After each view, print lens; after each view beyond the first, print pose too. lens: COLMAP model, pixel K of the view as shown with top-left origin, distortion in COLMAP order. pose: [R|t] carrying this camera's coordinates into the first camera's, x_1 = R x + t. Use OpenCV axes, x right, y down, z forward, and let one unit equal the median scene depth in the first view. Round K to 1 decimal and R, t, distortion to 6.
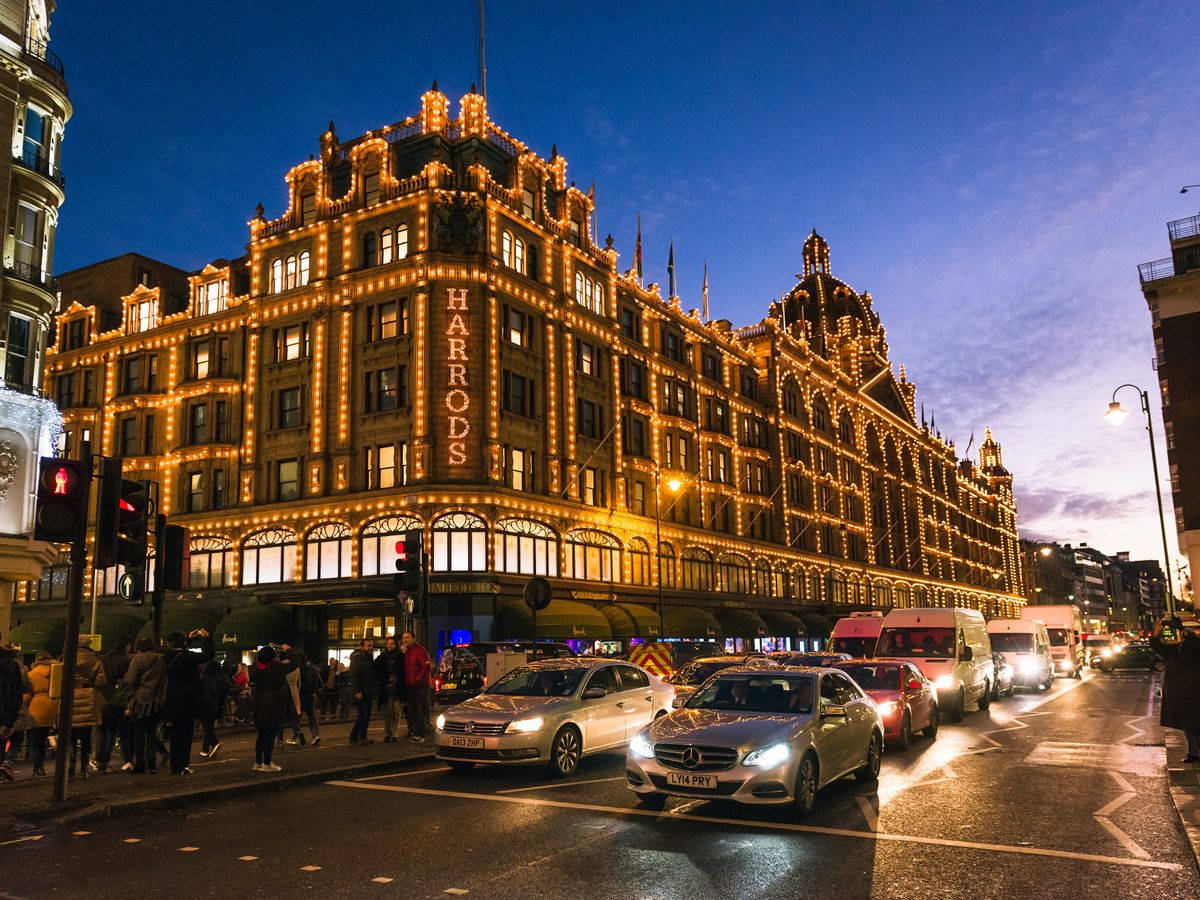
lens RADIAL K [[1023.6, 0, 637.0], [0, 1023.6, 508.6], [0, 0, 1]] dist [0.002448, 0.001569]
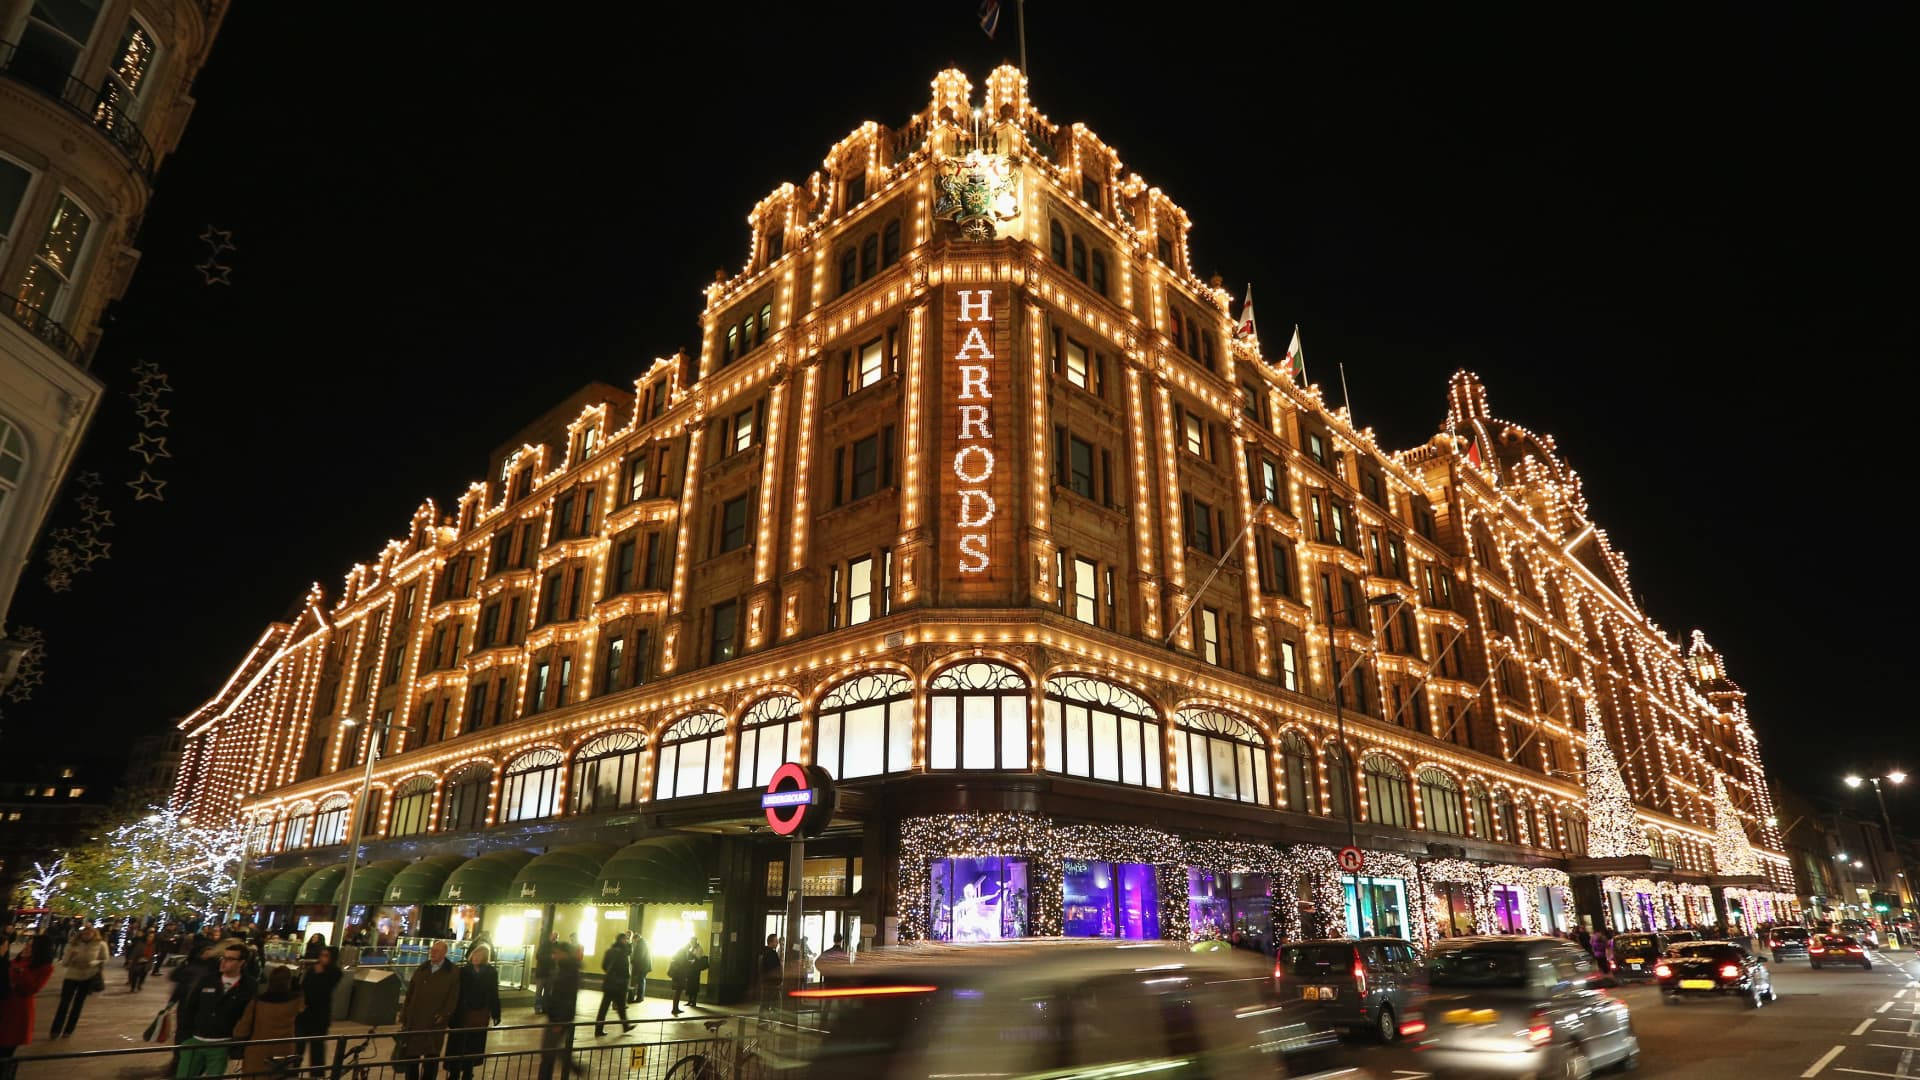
lens RADIAL K [[928.9, 0, 979.7], [0, 928.9, 597.7], [0, 0, 1]] dist [-0.036626, 0.001492]
pose [[0.970874, -0.050391, -0.234232, -0.052646], [0.005189, 0.981826, -0.189714, 0.060699], [0.239535, 0.182973, 0.953490, 0.494110]]
